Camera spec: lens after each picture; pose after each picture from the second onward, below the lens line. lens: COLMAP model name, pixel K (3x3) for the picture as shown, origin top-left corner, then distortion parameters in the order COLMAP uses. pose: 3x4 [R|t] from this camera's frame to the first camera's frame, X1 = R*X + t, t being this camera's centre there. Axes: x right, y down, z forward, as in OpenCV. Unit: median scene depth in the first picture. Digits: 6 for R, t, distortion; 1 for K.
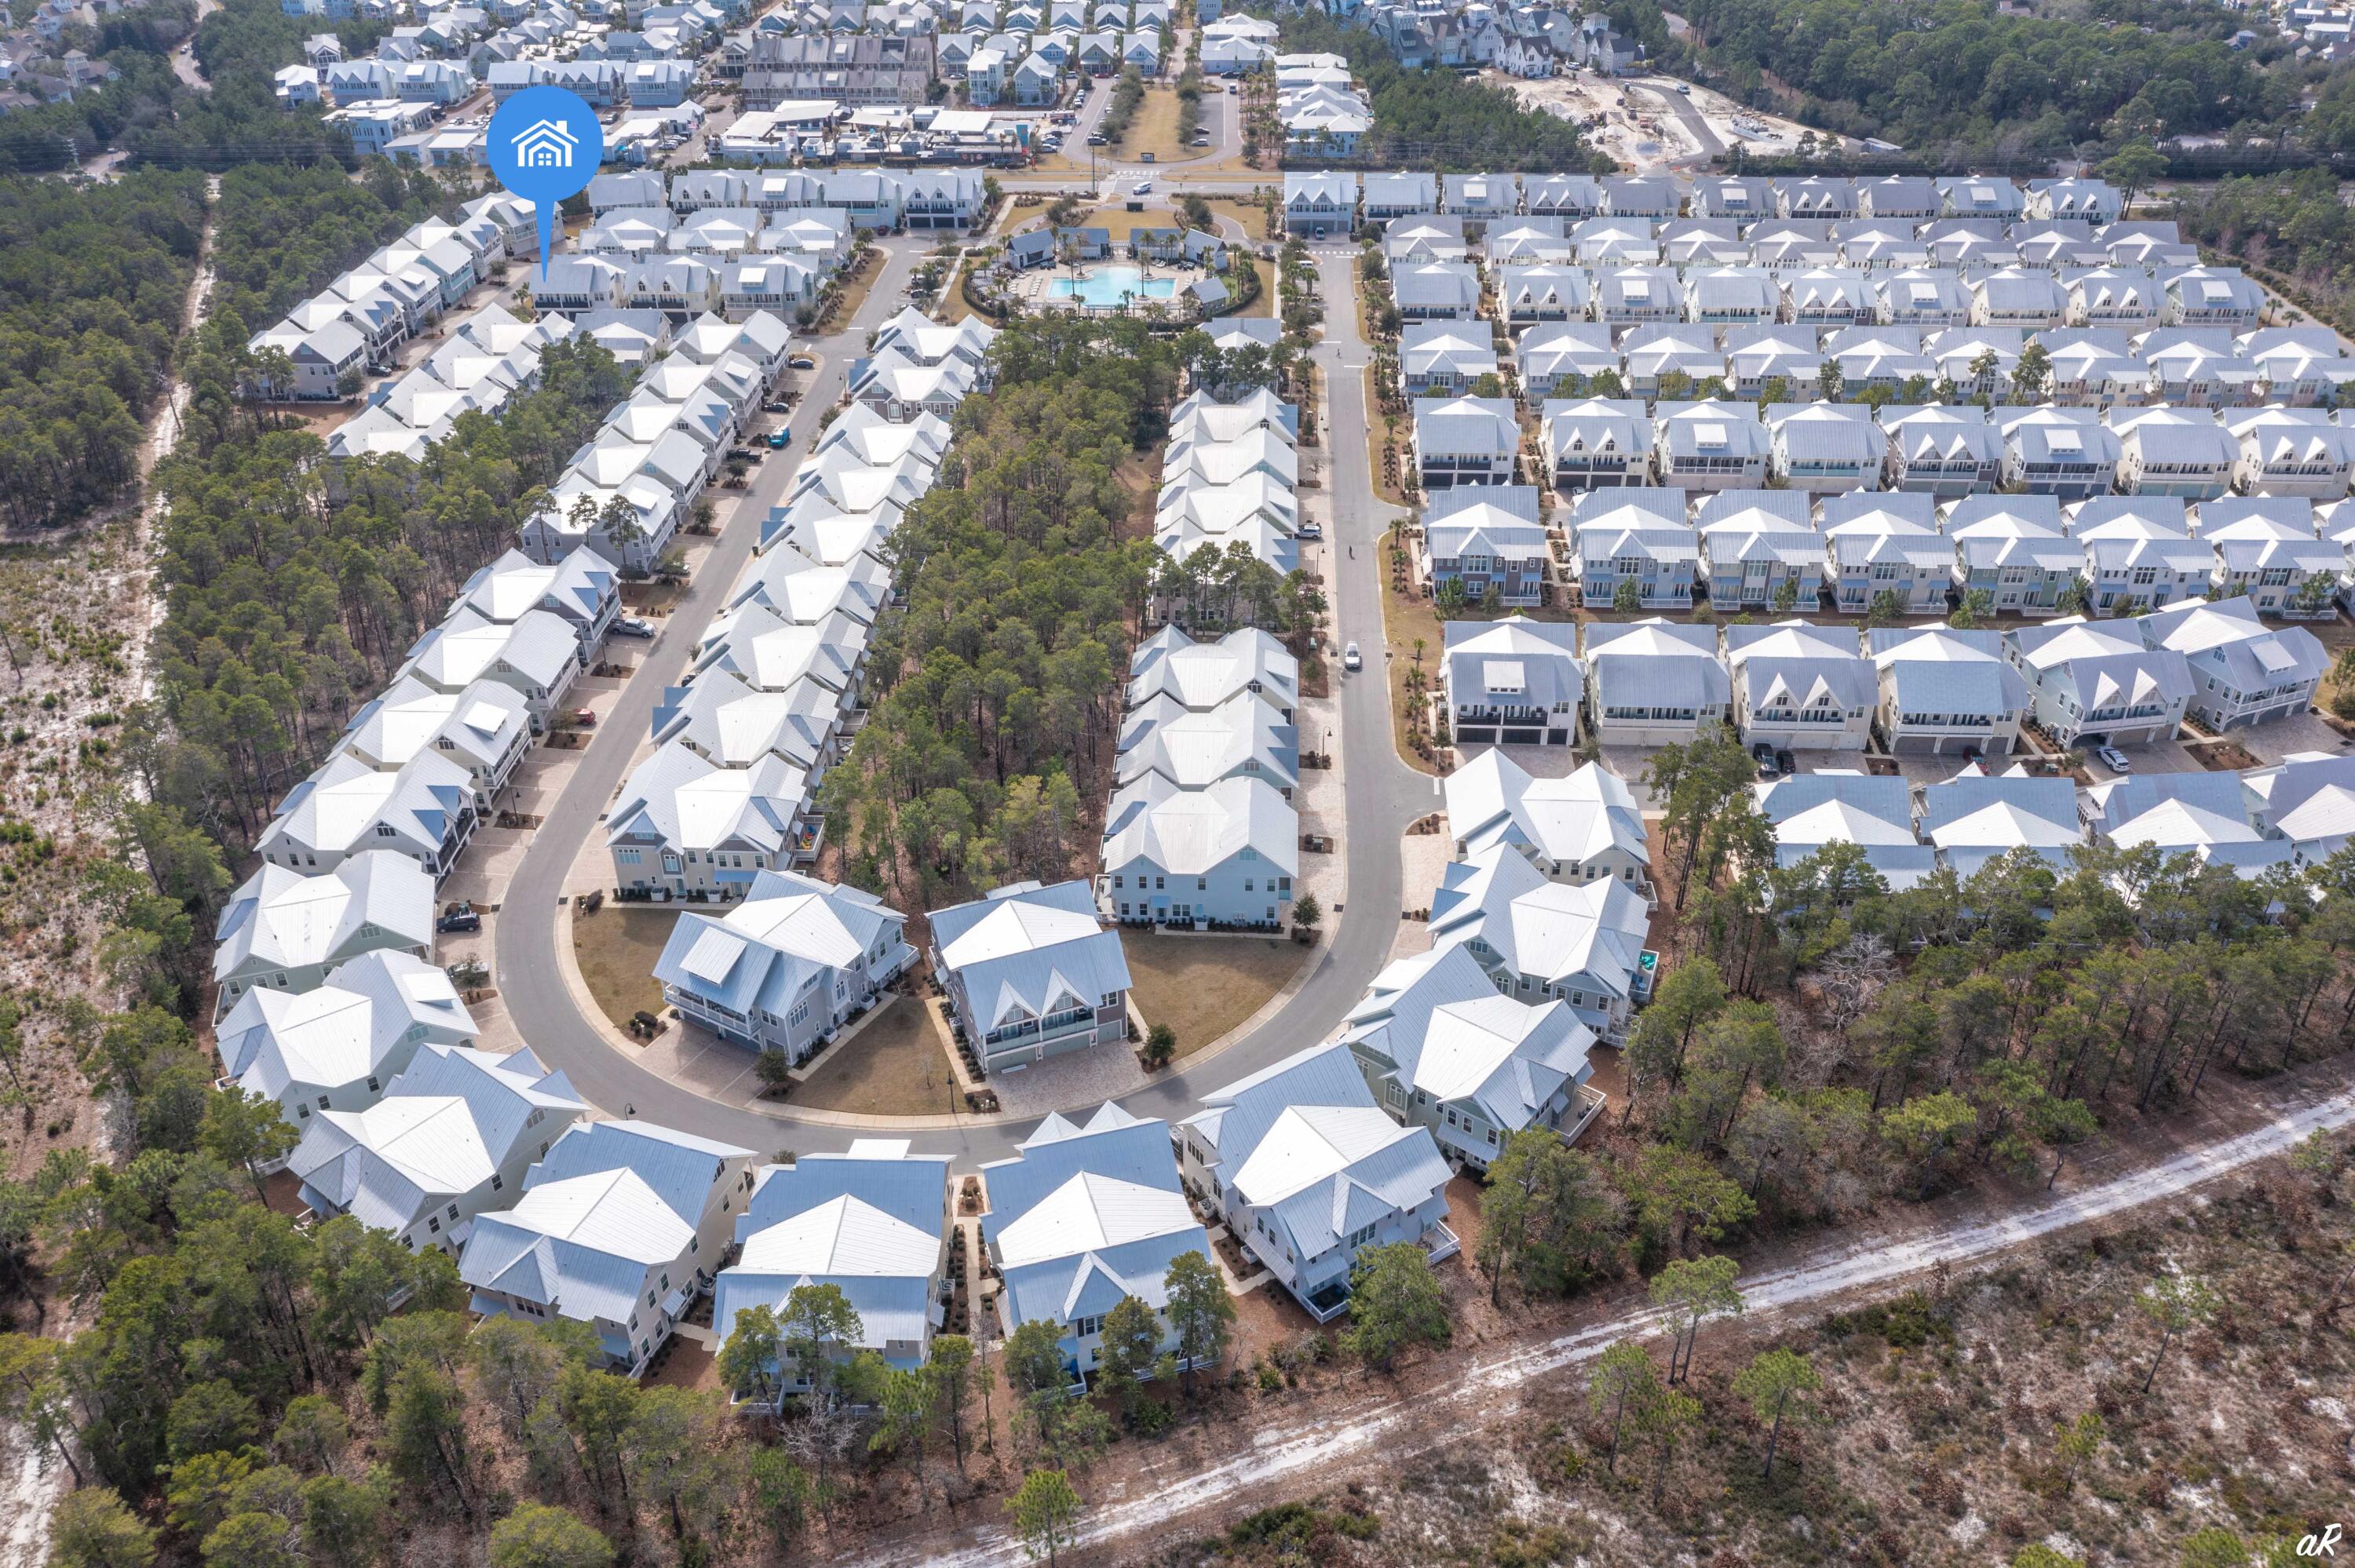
lens RADIAL K [[1870.5, 0, 1177.5], [0, 1870.5, 784.0], [0, 0, 1]] dist [-0.009314, -0.002709]
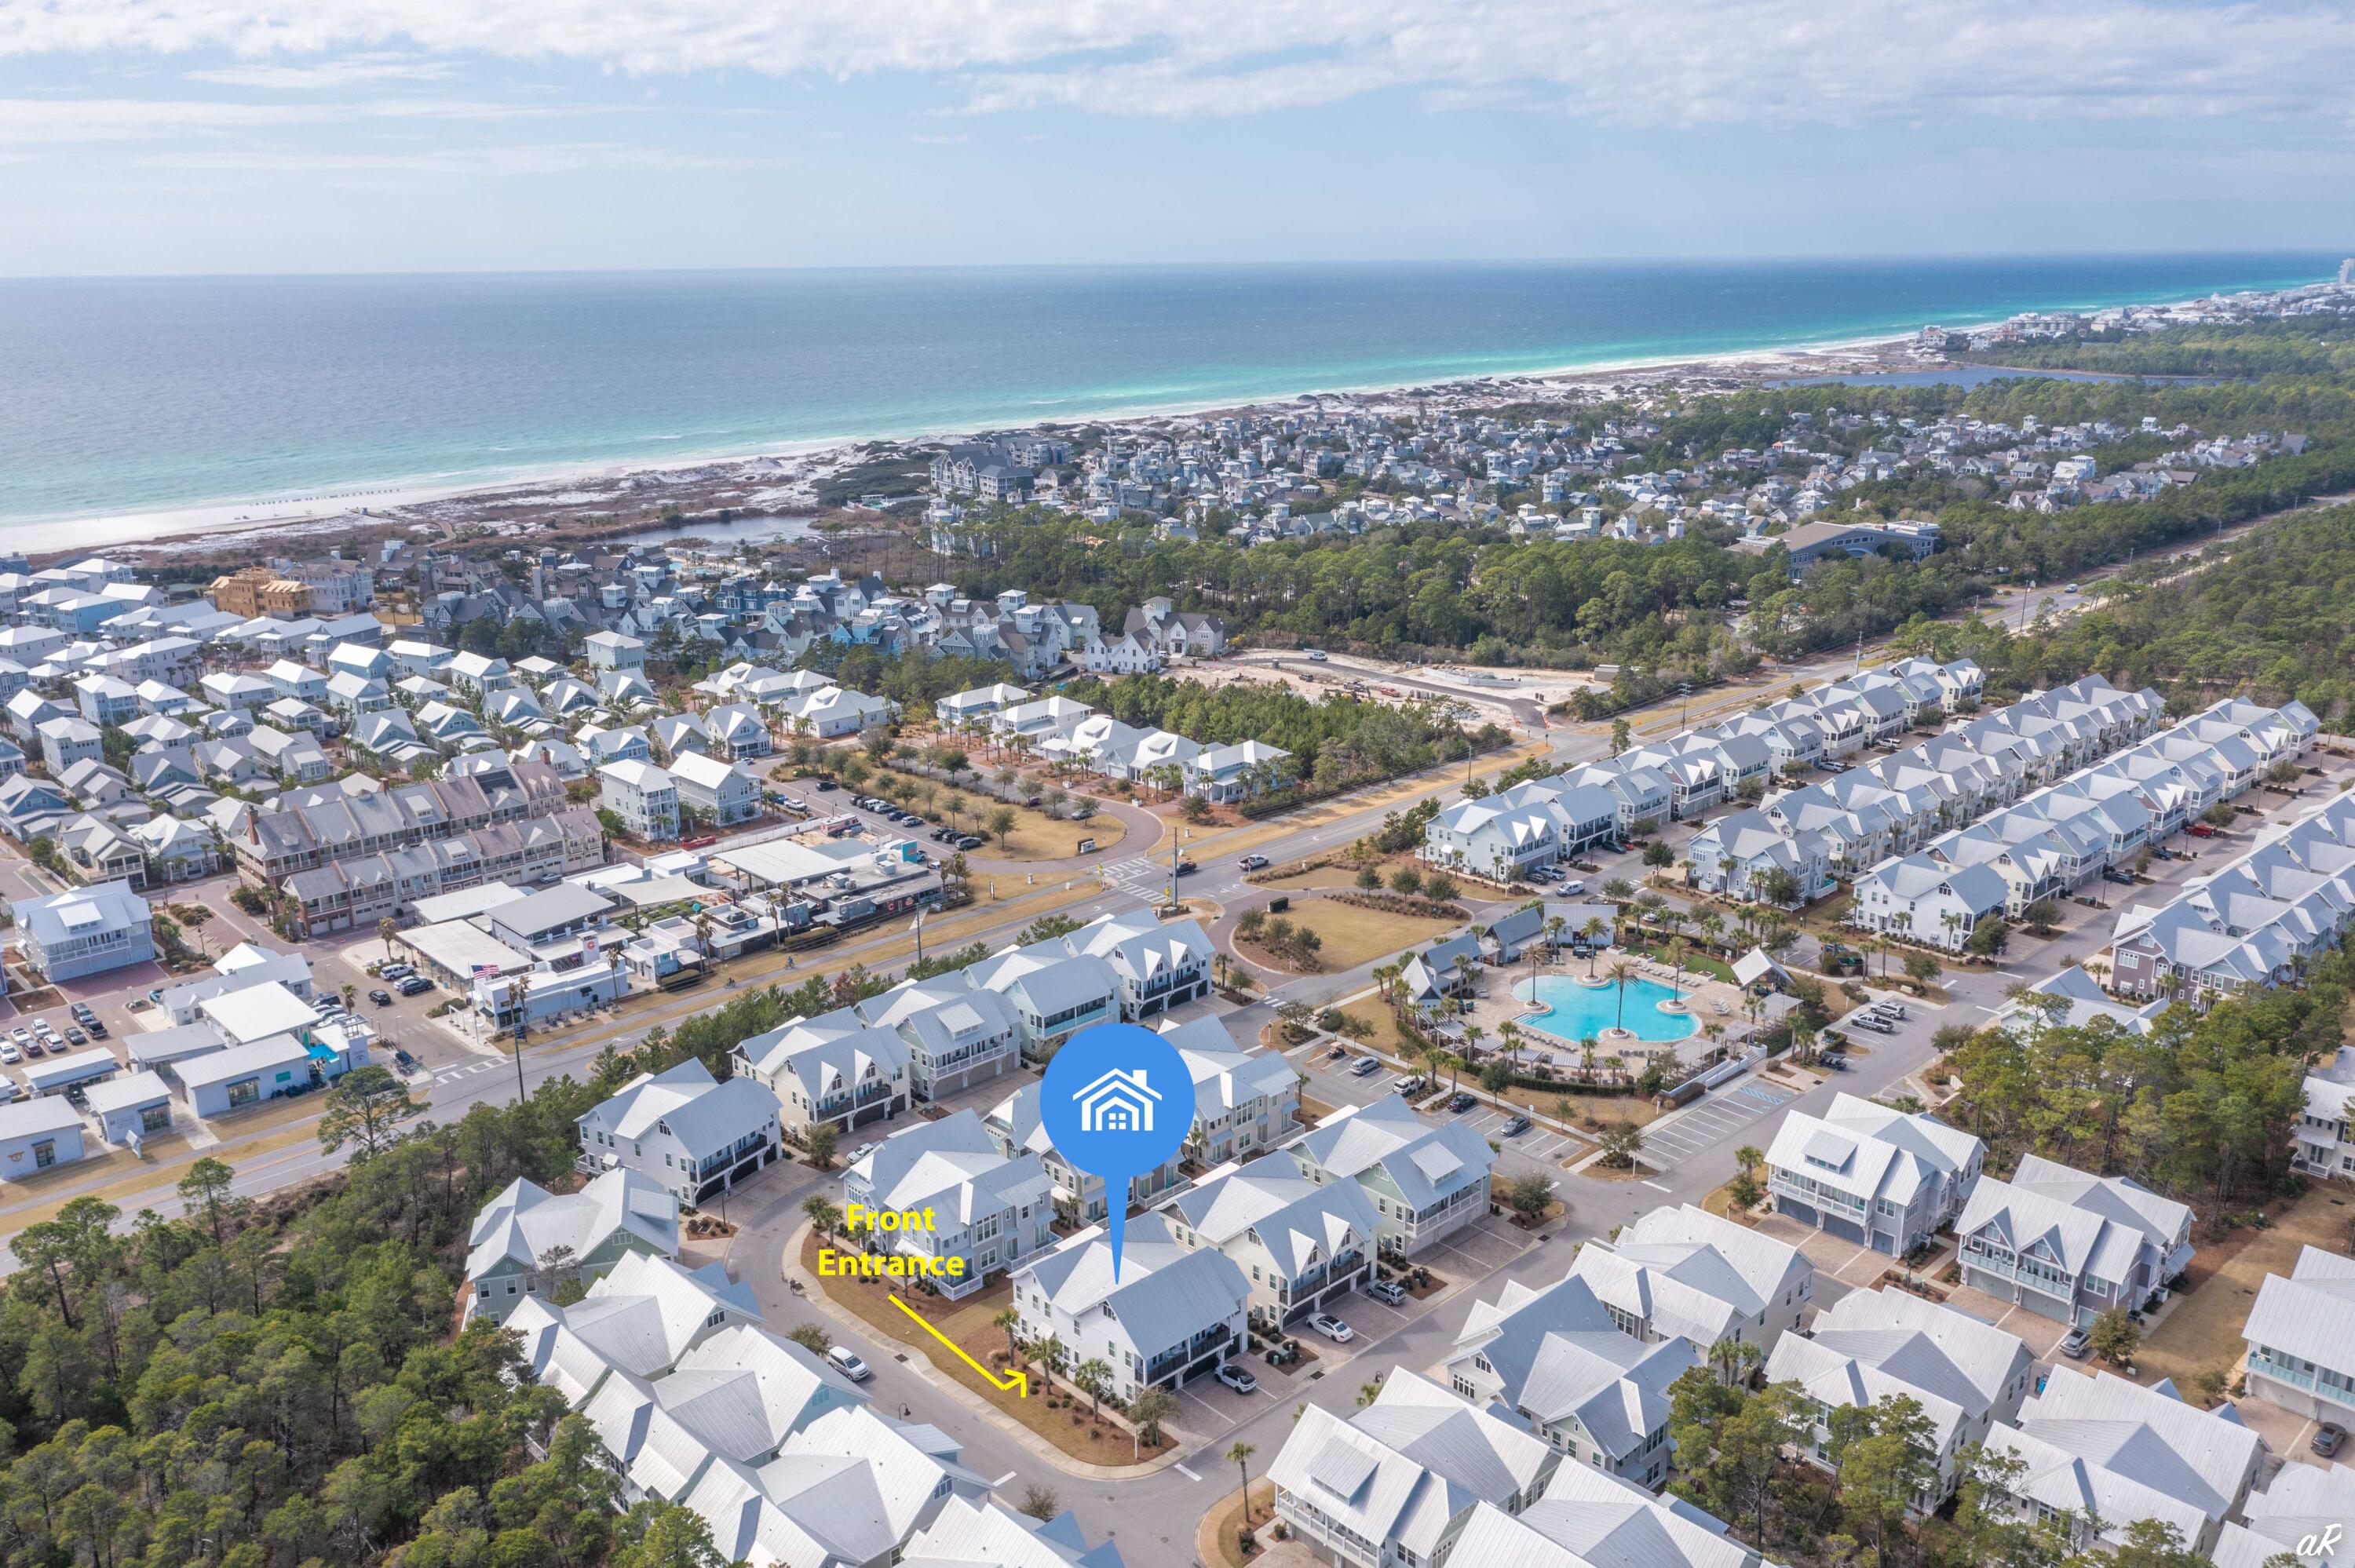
lens RADIAL K [[1893.3, 0, 1177.5], [0, 1893.3, 784.0], [0, 0, 1]] dist [0.001366, 0.000148]
pose [[0.687344, -0.196412, 0.699271, -0.438148], [0.392609, 0.910445, -0.130186, -0.223328], [-0.611078, 0.364023, 0.702902, 0.416182]]
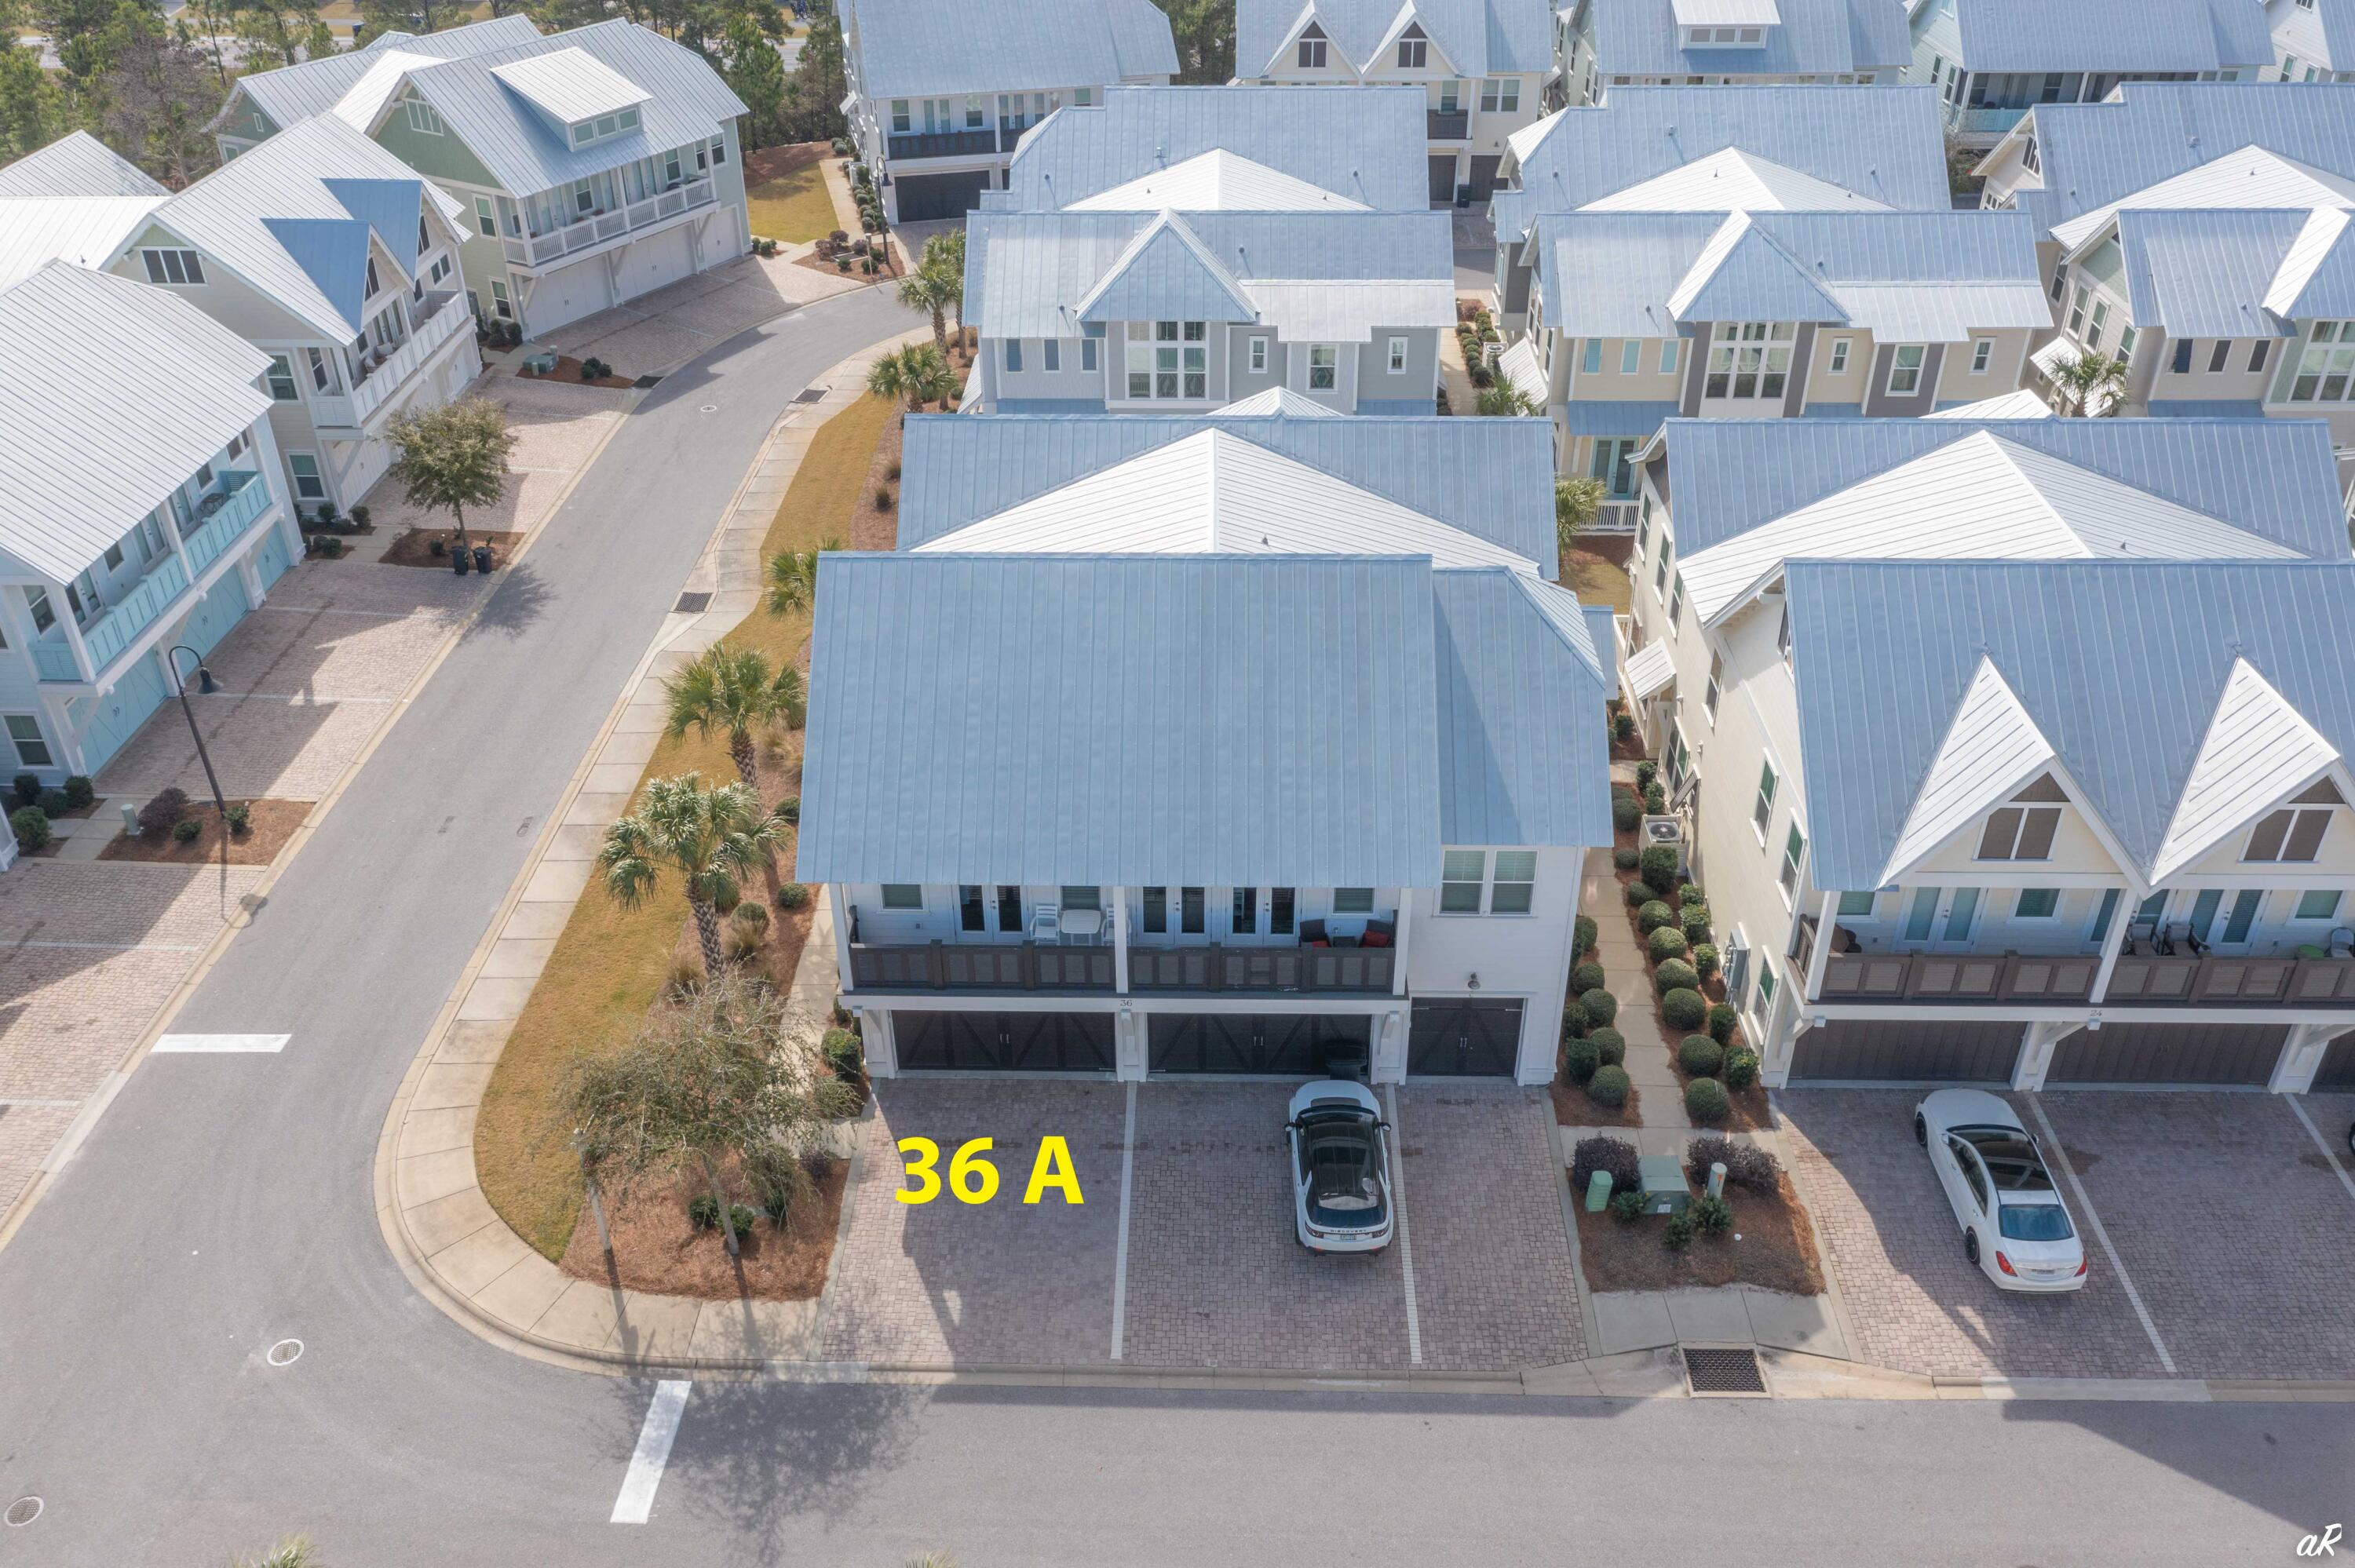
lens RADIAL K [[1870.5, 0, 1177.5], [0, 1870.5, 784.0], [0, 0, 1]] dist [-0.009314, -0.002709]
pose [[0.999462, -0.013653, 0.029836, -0.224628], [0.013495, 0.999894, 0.005487, -0.181815], [-0.029908, -0.005081, 0.999540, 0.614730]]
